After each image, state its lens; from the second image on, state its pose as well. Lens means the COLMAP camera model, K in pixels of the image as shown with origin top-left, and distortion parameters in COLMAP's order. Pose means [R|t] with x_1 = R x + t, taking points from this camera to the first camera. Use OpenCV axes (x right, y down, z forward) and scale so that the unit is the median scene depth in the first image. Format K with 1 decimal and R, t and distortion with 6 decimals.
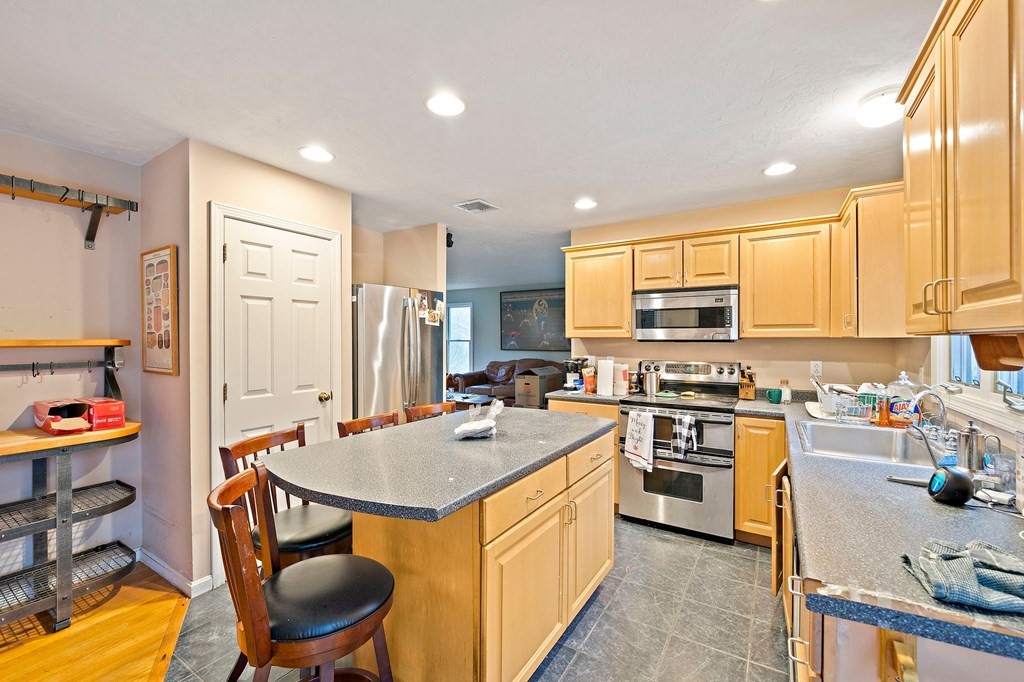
lens RADIAL K [[421.9, 0, 519.5], [0, 421.9, 336.9], [0, 0, 1]] dist [-0.000407, -0.000082]
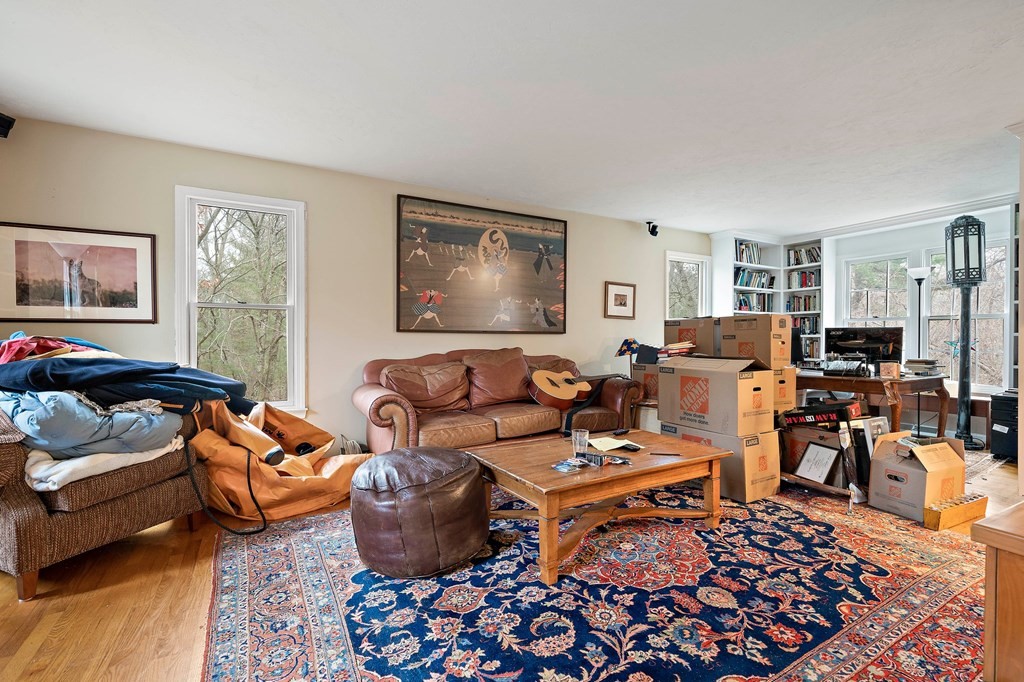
lens RADIAL K [[454.6, 0, 515.4], [0, 454.6, 335.9], [0, 0, 1]] dist [0.001544, 0.000309]
pose [[0.478343, 0.006114, 0.878152, -1.020072], [-0.004693, 0.999979, -0.004405, 0.097426], [-0.878161, -0.002014, 0.478361, 1.781228]]
